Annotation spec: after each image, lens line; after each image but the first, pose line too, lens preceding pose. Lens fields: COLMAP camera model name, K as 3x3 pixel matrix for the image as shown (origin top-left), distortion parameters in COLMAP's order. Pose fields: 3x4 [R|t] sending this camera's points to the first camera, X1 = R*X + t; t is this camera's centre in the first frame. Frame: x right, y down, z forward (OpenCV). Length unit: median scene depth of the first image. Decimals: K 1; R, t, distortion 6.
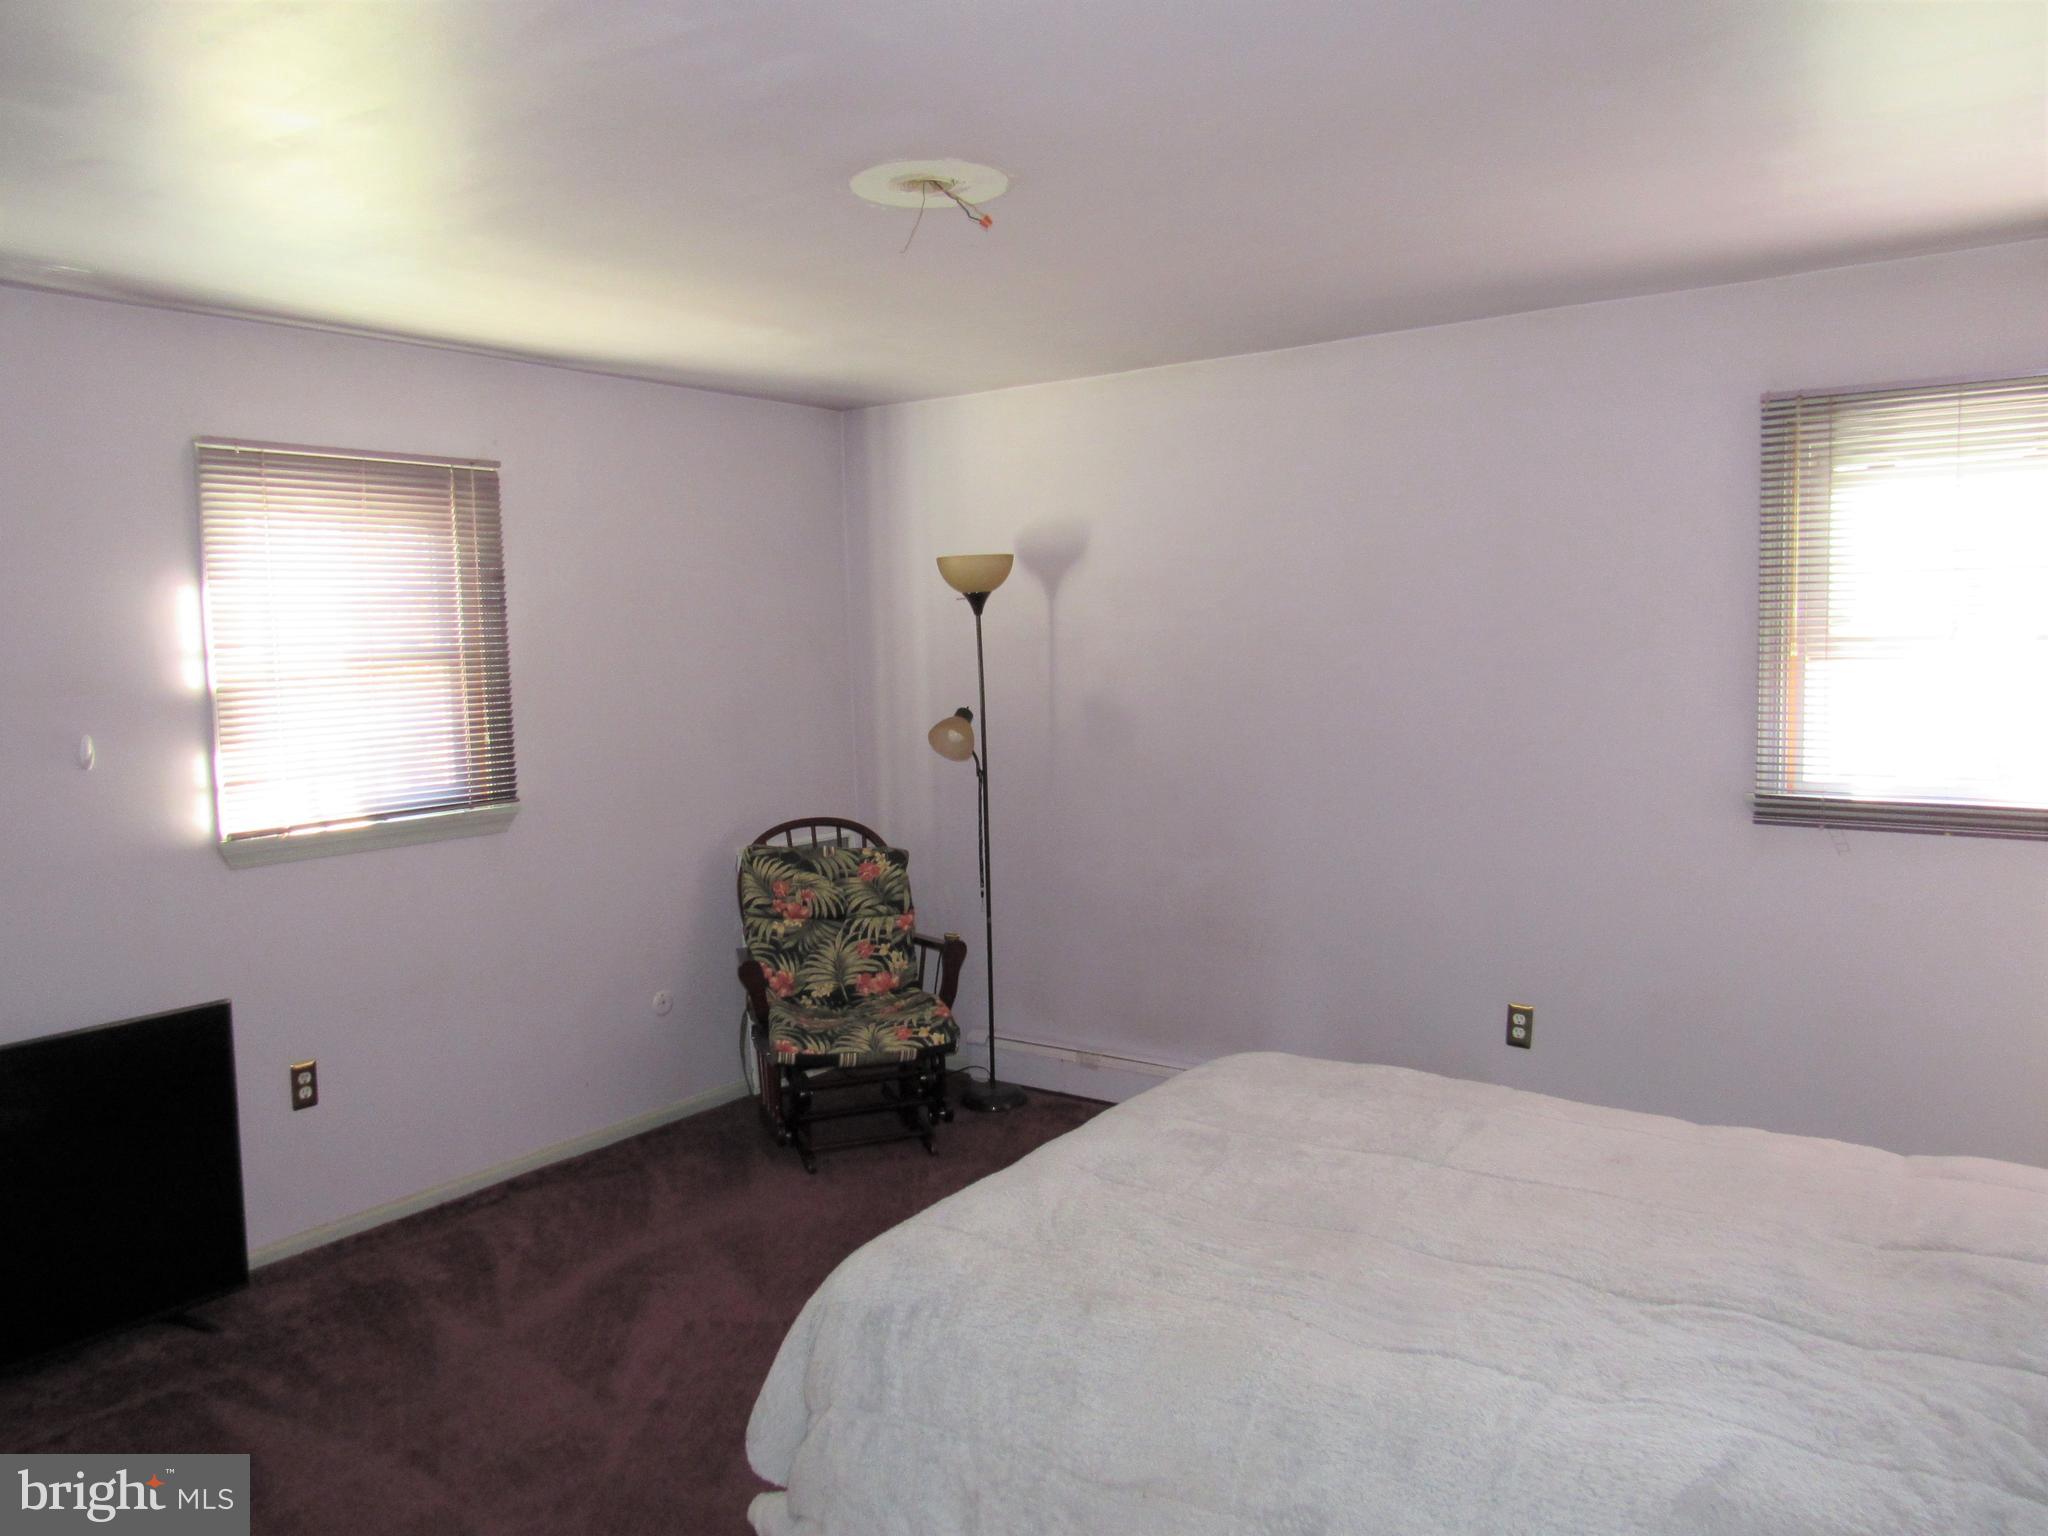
lens RADIAL K [[1447.3, 0, 1024.5], [0, 1447.3, 766.2], [0, 0, 1]] dist [-0.039974, 0.009316]
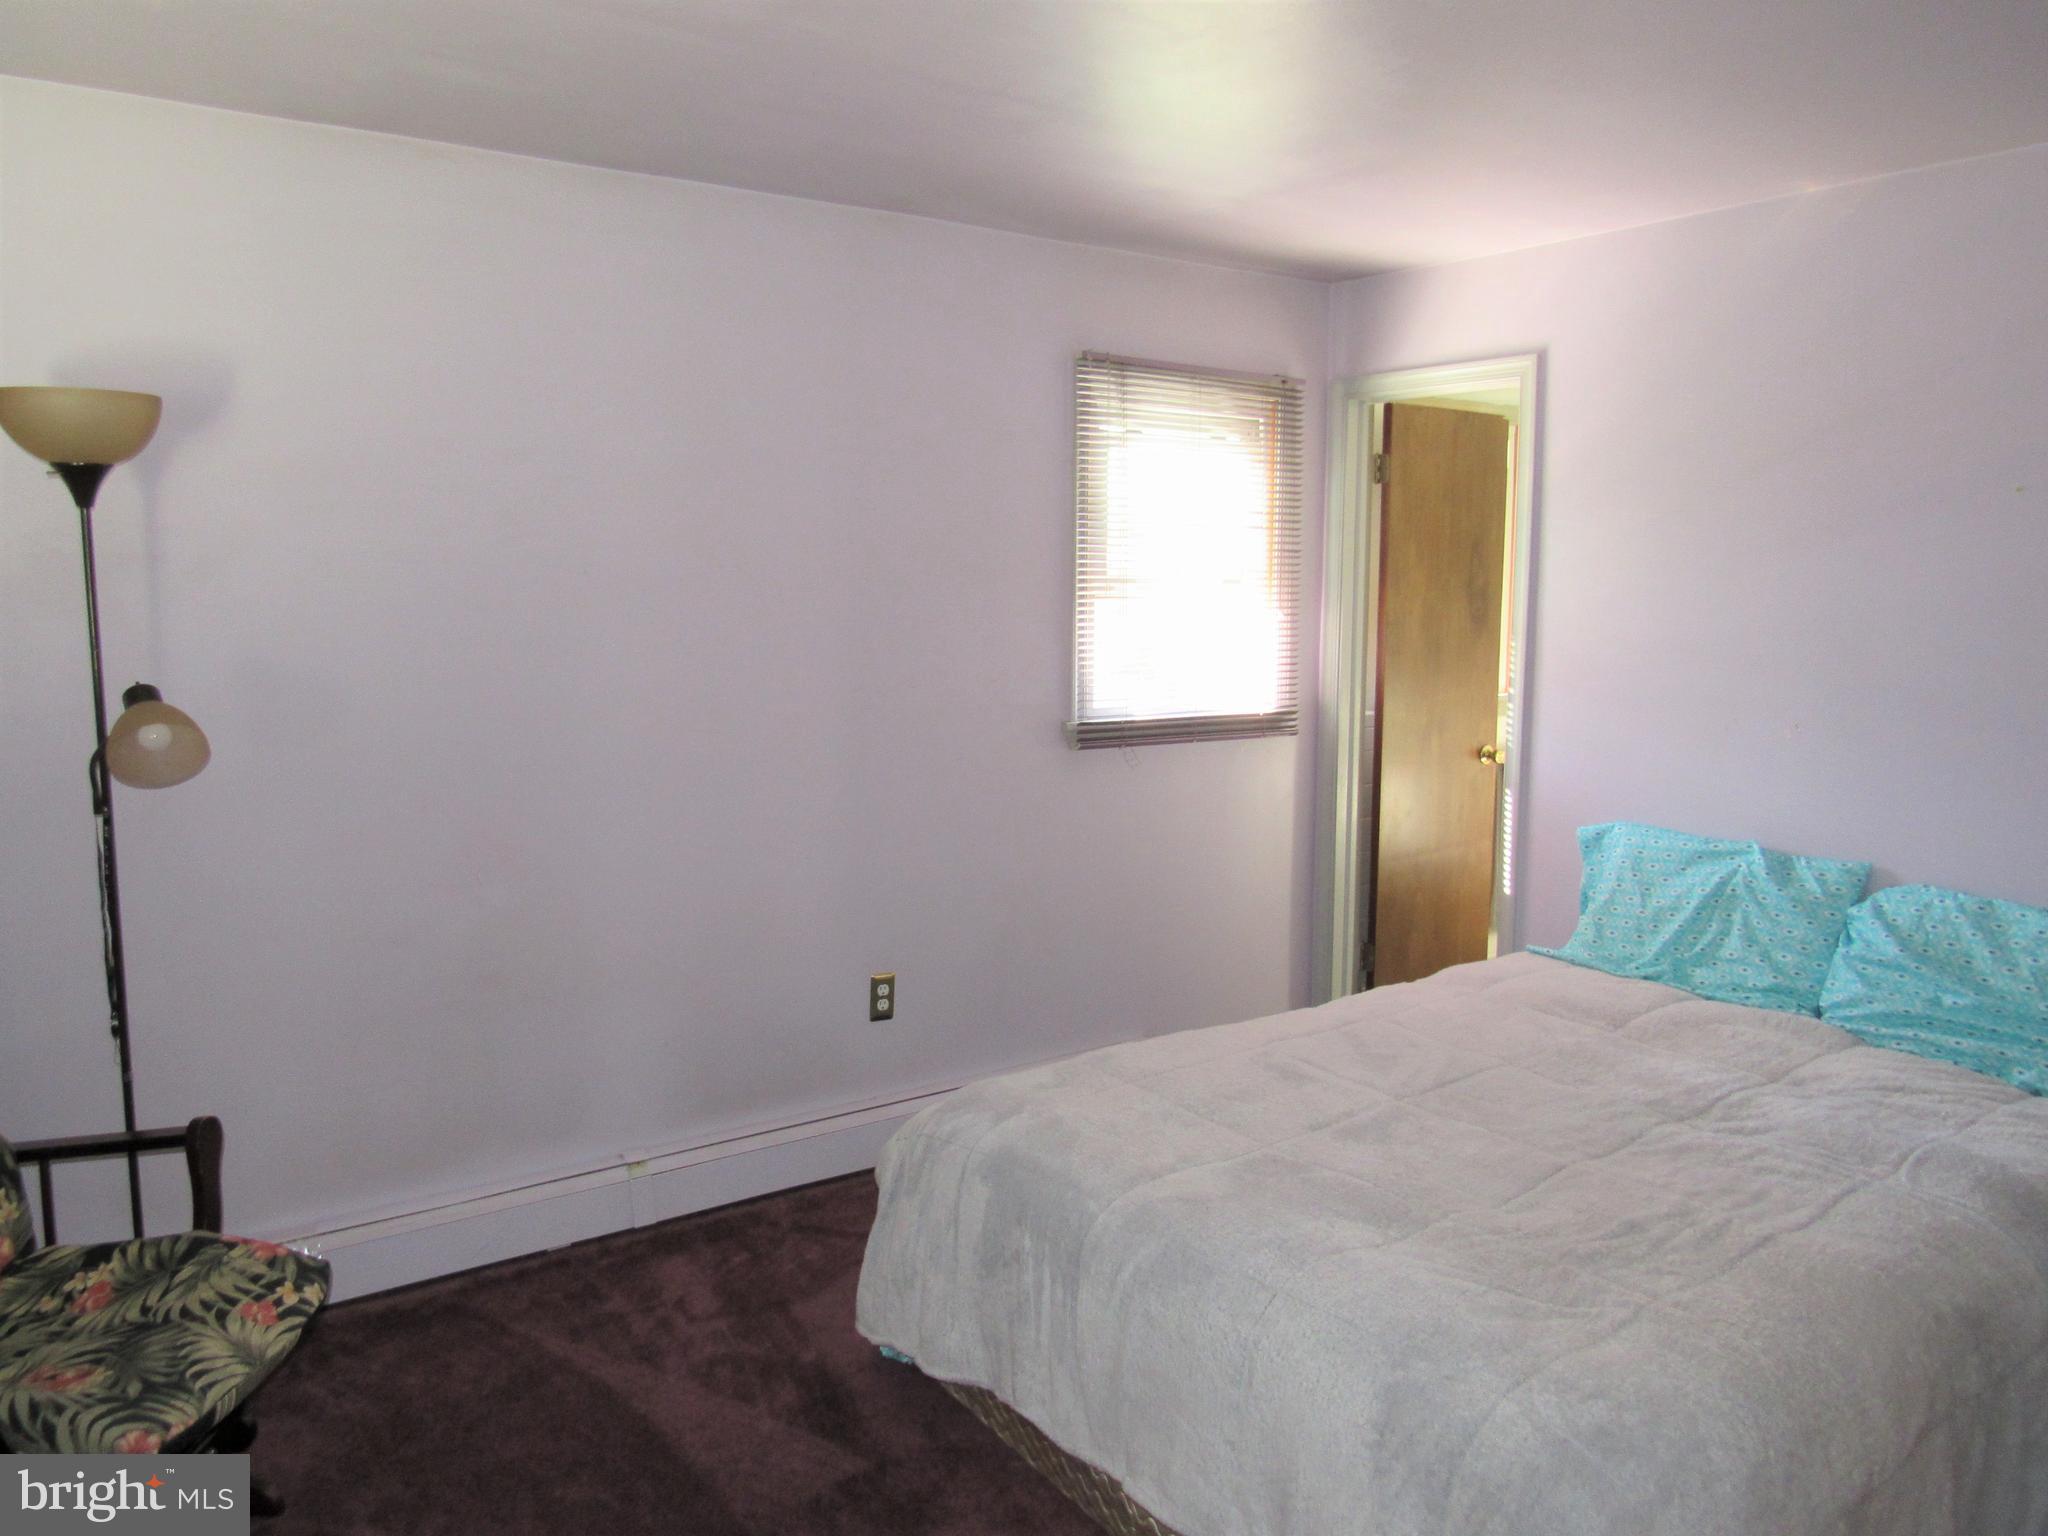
lens RADIAL K [[1447.3, 0, 1024.3], [0, 1447.3, 767.5], [0, 0, 1]] dist [-0.039974, 0.009316]
pose [[0.336519, -0.099539, 0.936401, -0.452844], [0.070725, 0.994261, 0.080273, -0.031653], [-0.939017, 0.039214, 0.341628, 0.564149]]
